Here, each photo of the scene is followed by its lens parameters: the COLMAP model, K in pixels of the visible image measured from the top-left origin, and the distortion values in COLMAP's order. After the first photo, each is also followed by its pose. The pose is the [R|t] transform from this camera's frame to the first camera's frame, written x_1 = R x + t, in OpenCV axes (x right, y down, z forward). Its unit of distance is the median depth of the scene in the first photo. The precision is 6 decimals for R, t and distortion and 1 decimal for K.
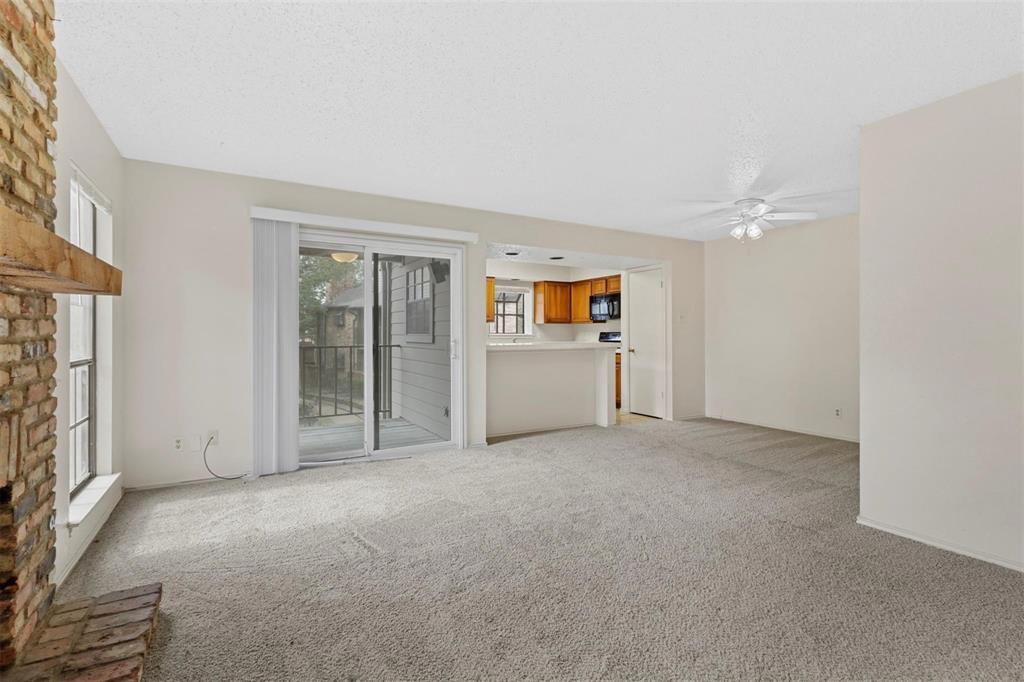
lens RADIAL K [[470.6, 0, 508.0], [0, 470.6, 333.1], [0, 0, 1]] dist [-0.004451, -0.000003]
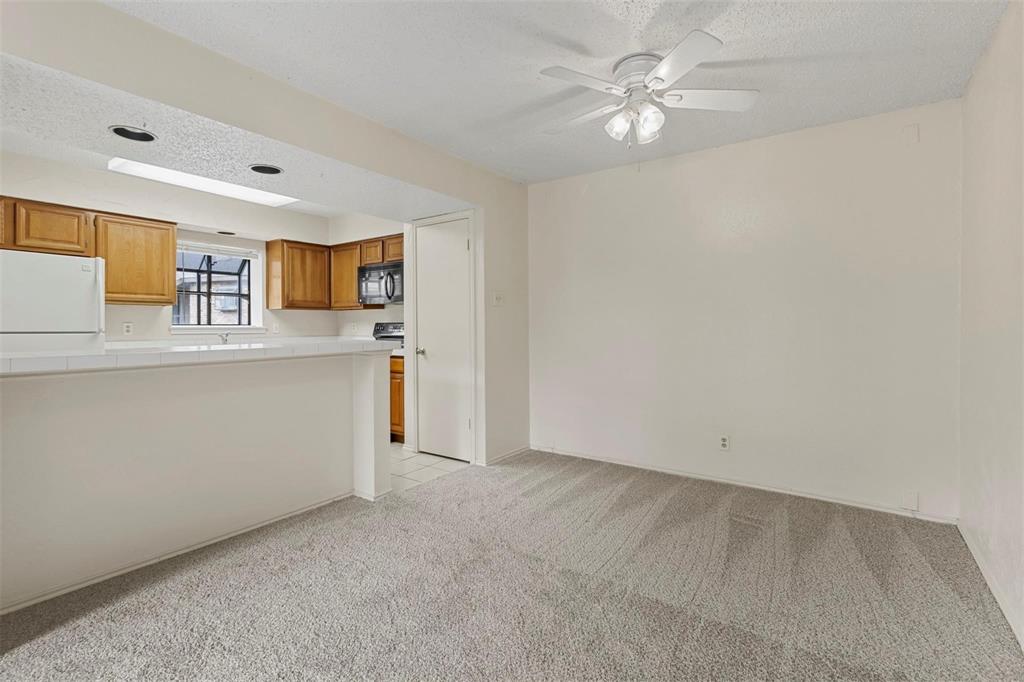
lens RADIAL K [[470.6, 0, 506.6], [0, 470.6, 331.4], [0, 0, 1]] dist [-0.004451, -0.000003]
pose [[0.911072, -0.009160, 0.412145, 0.092551], [0.002808, 0.999868, 0.016015, 0.000216], [-0.412237, -0.013433, 0.910978, 0.325721]]
